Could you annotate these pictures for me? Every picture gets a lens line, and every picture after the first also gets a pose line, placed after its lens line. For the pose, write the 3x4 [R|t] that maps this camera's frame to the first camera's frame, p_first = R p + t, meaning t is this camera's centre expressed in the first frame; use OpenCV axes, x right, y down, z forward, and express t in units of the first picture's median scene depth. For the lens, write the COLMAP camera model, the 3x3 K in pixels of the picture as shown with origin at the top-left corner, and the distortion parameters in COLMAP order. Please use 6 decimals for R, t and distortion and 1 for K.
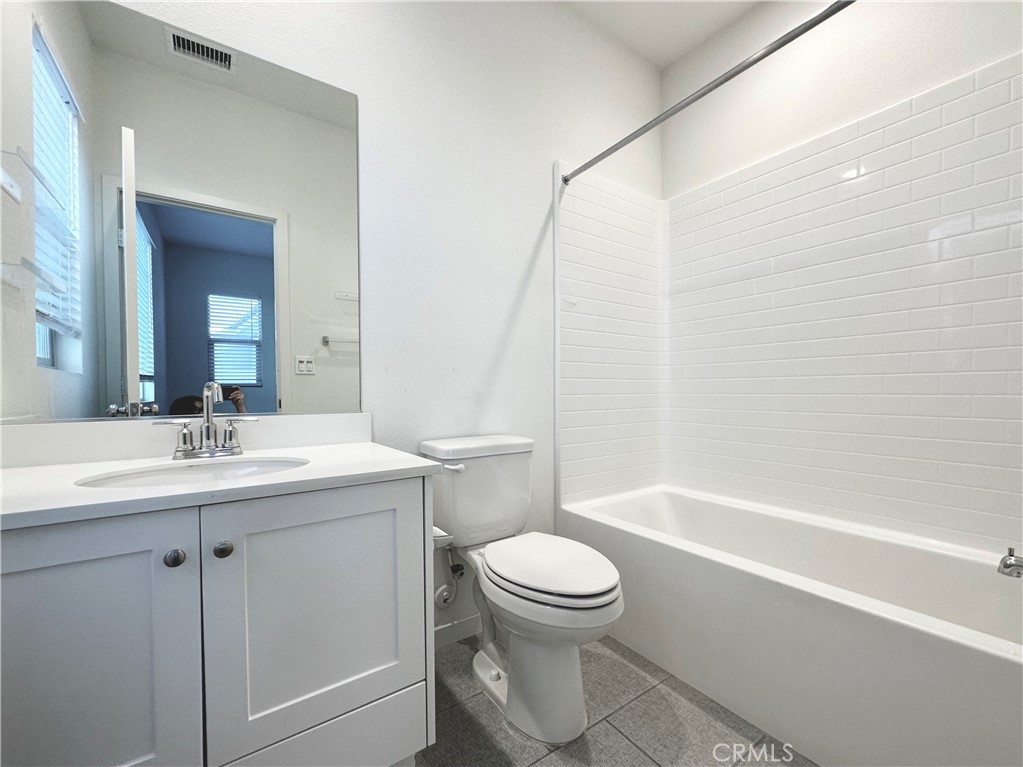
lens RADIAL K [[423.3, 0, 507.7], [0, 423.3, 395.3], [0, 0, 1]] dist [-0.001037, -0.000087]
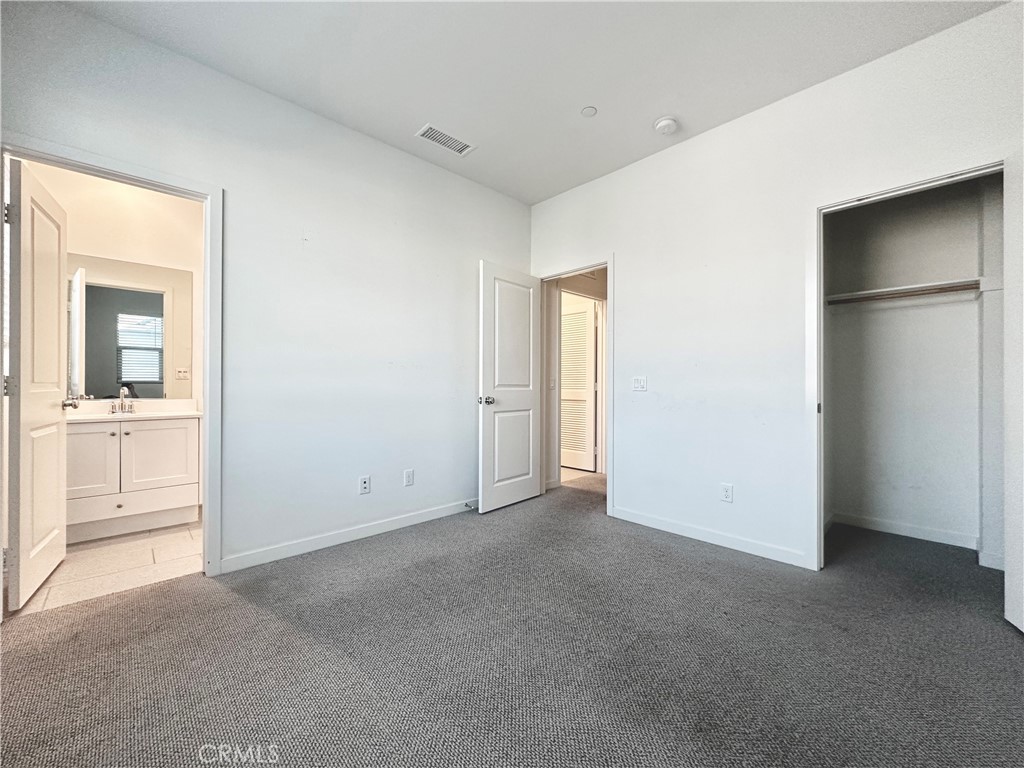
lens RADIAL K [[415.5, 0, 512.0], [0, 415.5, 384.0], [0, 0, 1]] dist [-0.000059, 0.000083]
pose [[0.988598, 0.007424, 0.150394, 1.144740], [-0.005080, 0.999860, -0.015967, -0.017218], [-0.150491, 0.015021, 0.988497, -1.688571]]
